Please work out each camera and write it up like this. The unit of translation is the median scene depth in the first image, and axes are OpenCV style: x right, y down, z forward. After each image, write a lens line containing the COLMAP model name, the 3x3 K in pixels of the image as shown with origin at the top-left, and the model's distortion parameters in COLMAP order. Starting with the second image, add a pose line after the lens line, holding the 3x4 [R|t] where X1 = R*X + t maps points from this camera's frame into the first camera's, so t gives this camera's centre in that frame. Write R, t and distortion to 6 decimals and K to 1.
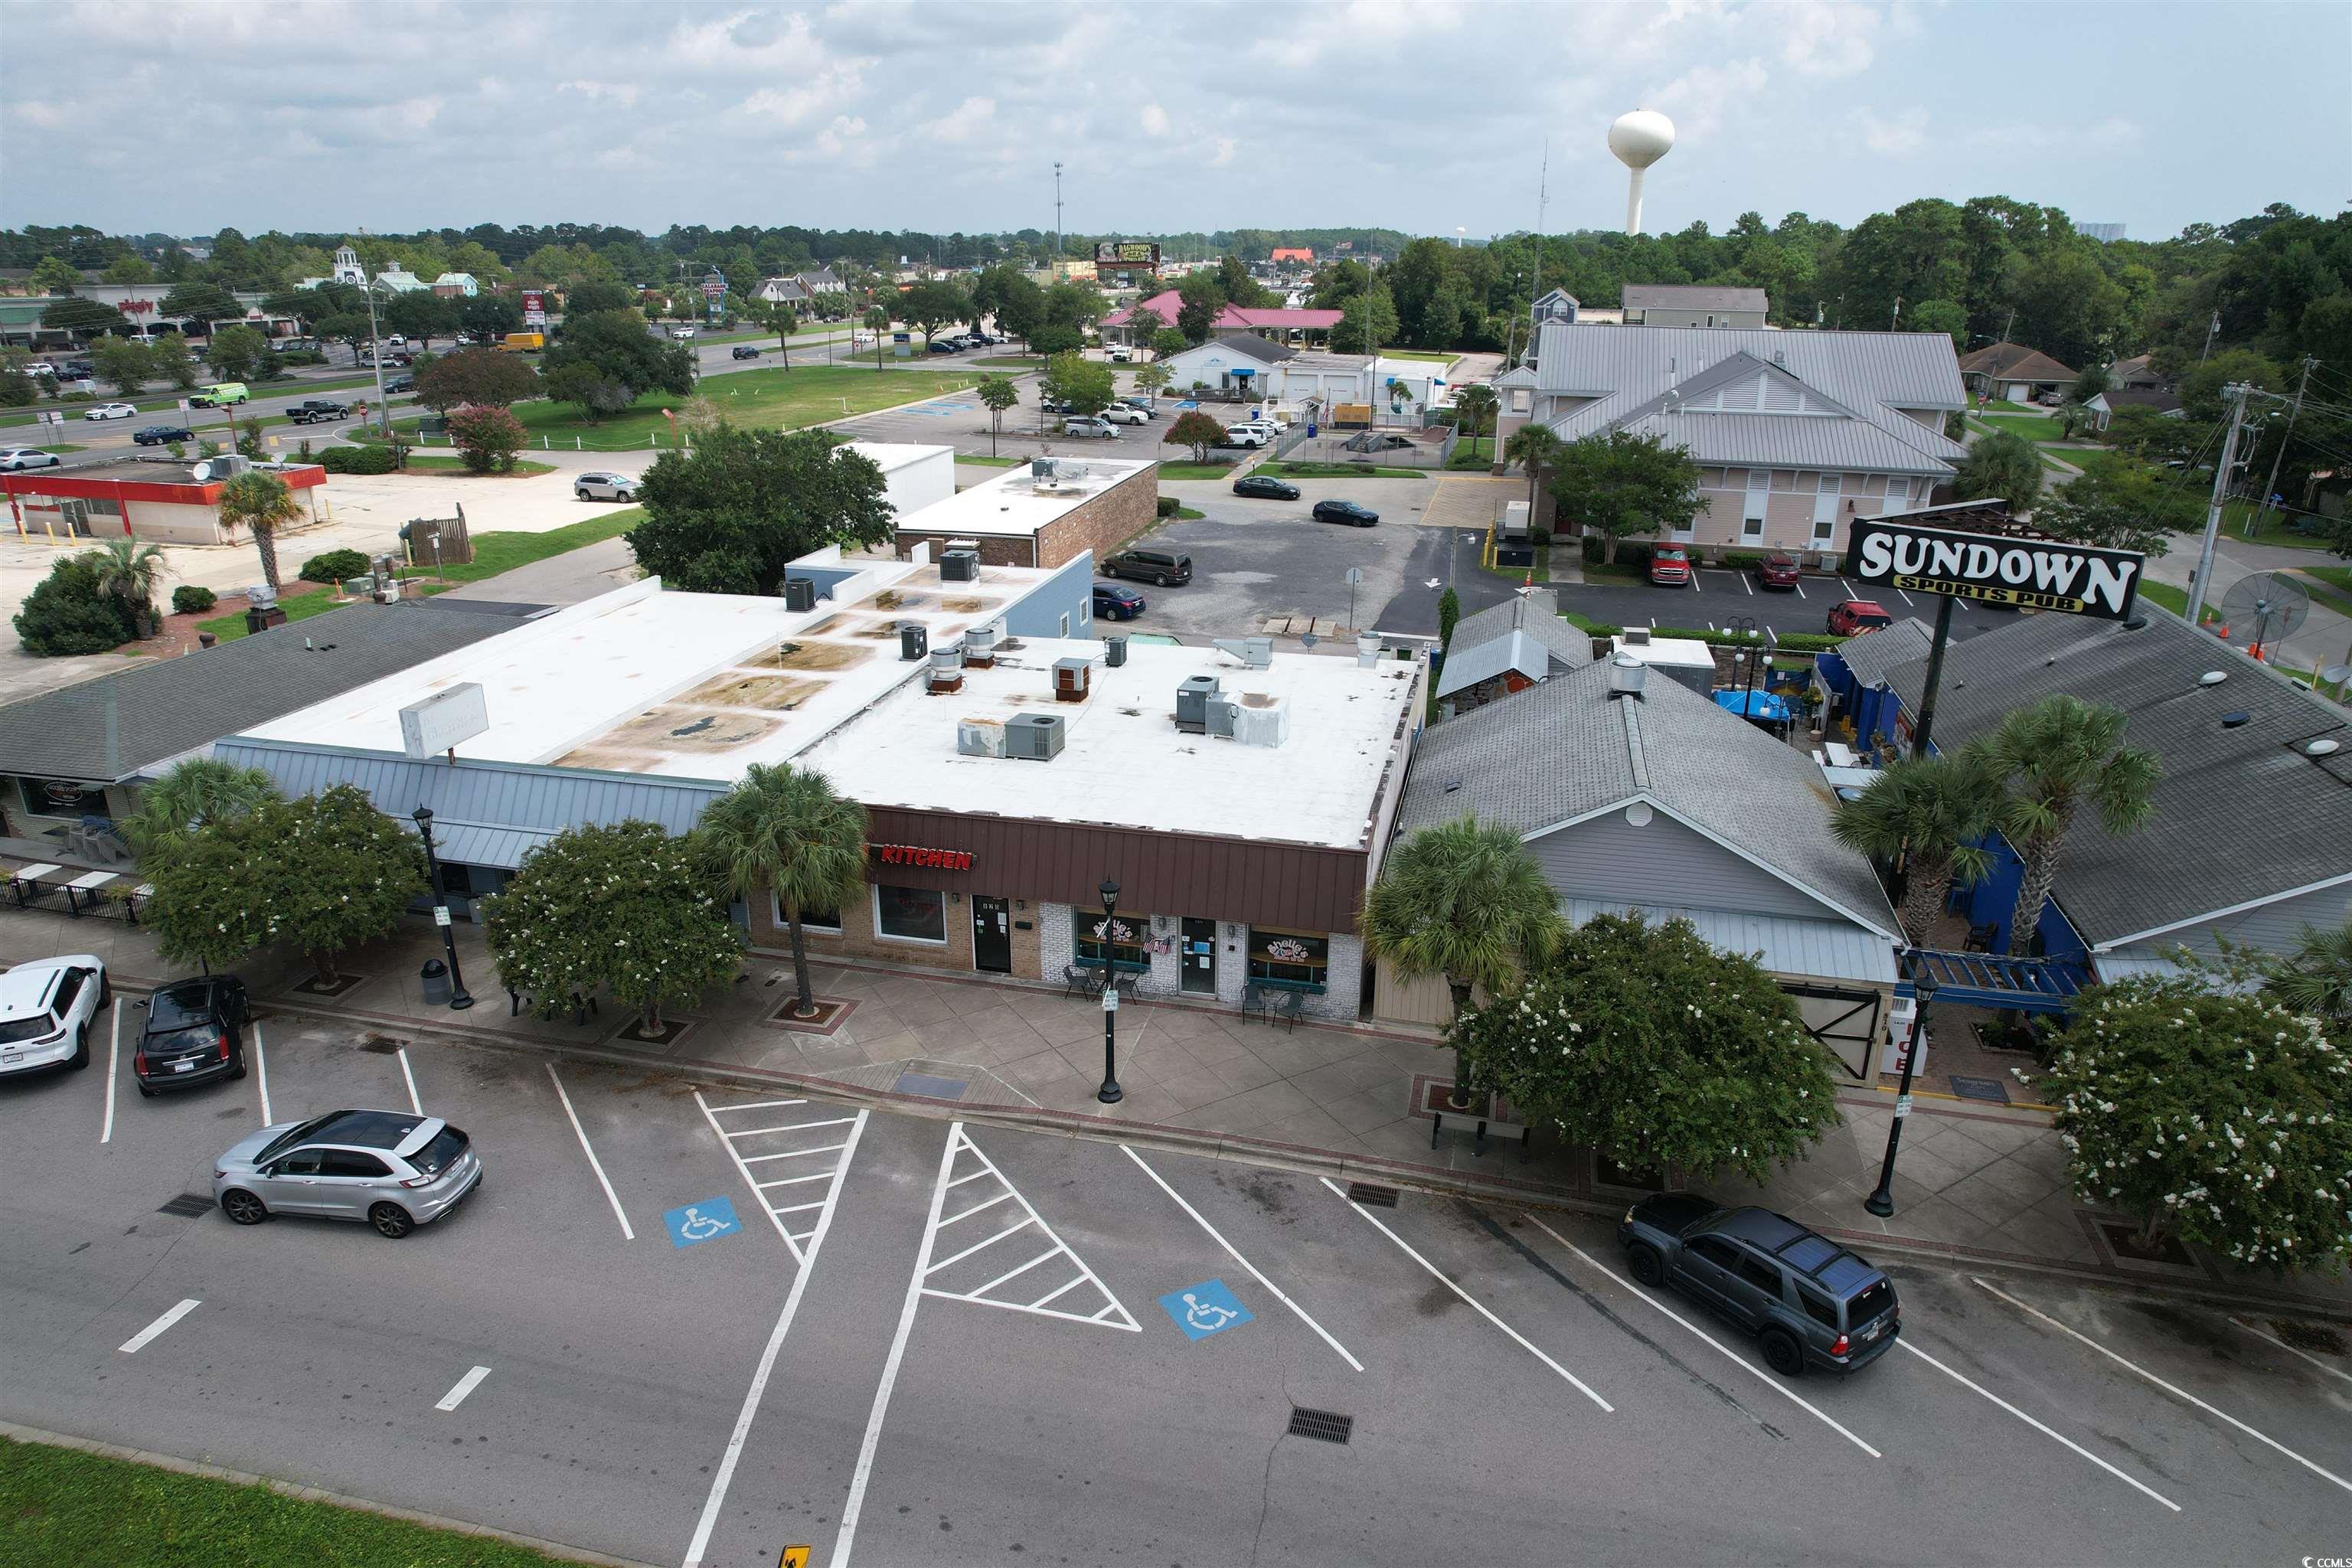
lens RADIAL K [[1501.9, 0, 1181.2], [0, 1501.9, 806.8], [0, 0, 1]] dist [-0.068068, 0.059670]
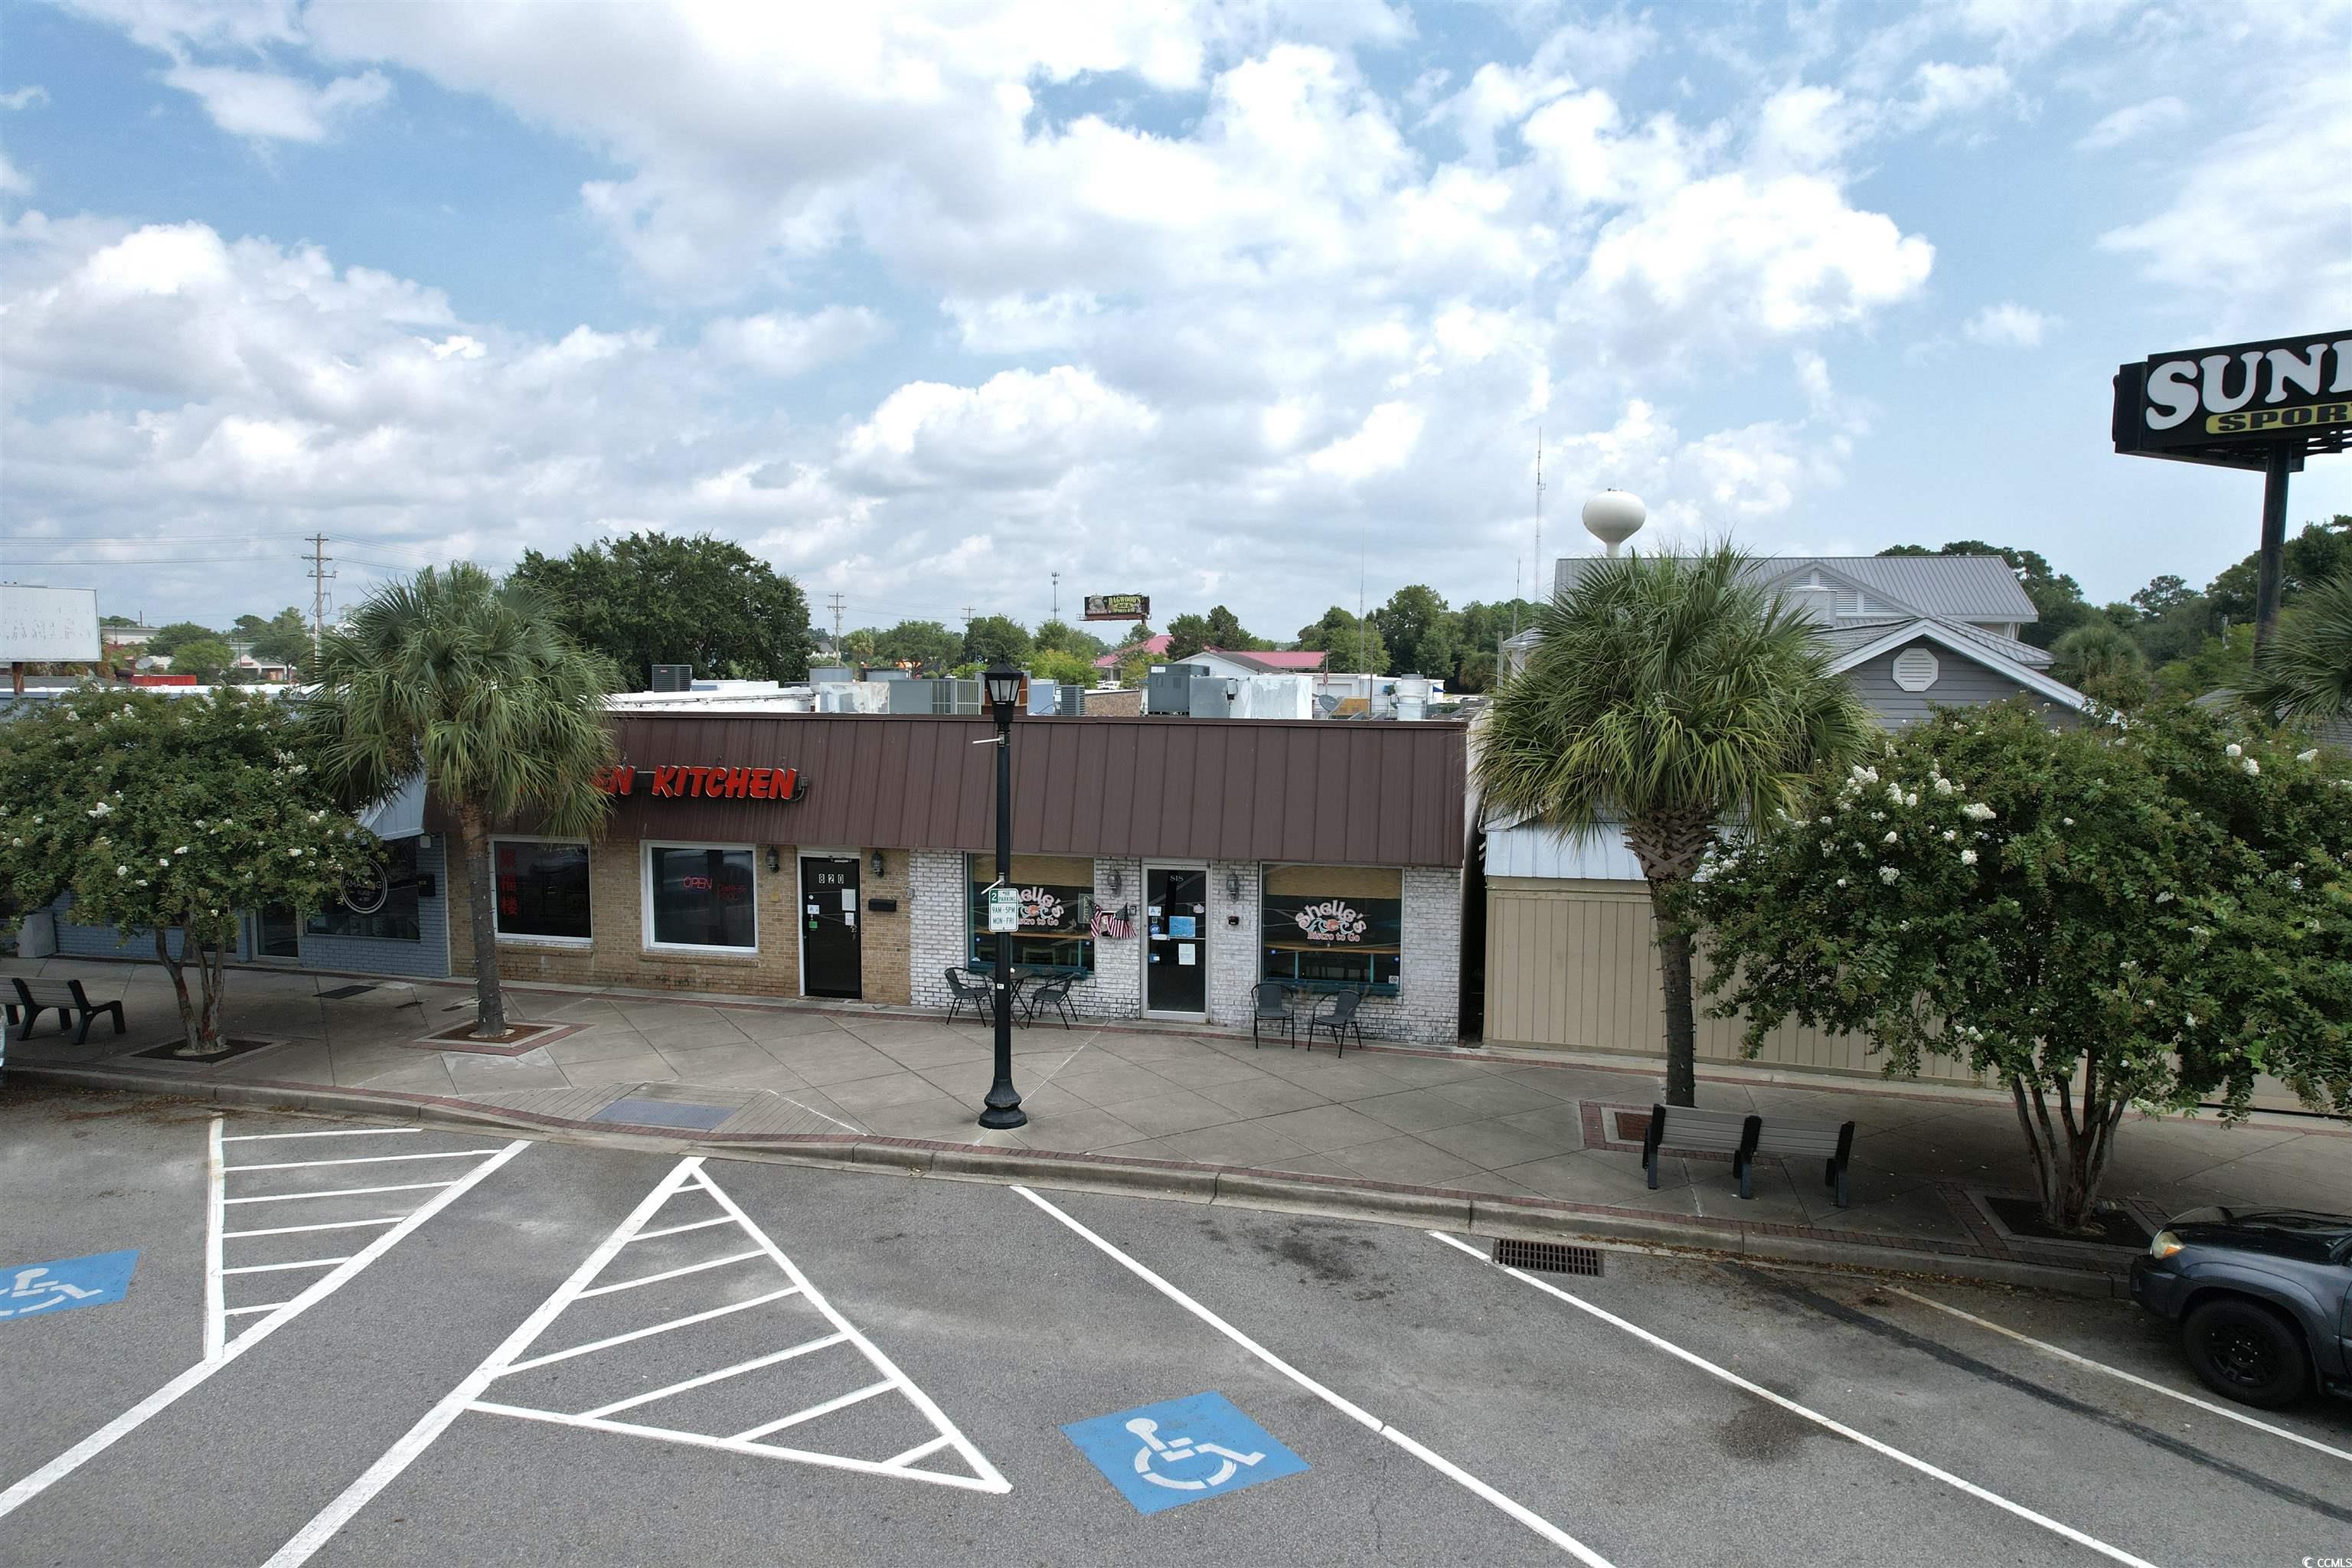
lens RADIAL K [[1501.9, 0, 1176.7], [0, 1501.9, 800.1], [0, 0, 1]] dist [-0.068068, 0.059670]
pose [[0.999994, -0.000815, 0.003421, 0.009840], [0.001712, 0.962544, -0.271120, 0.205643], [-0.003072, 0.271125, 0.962539, 0.428500]]
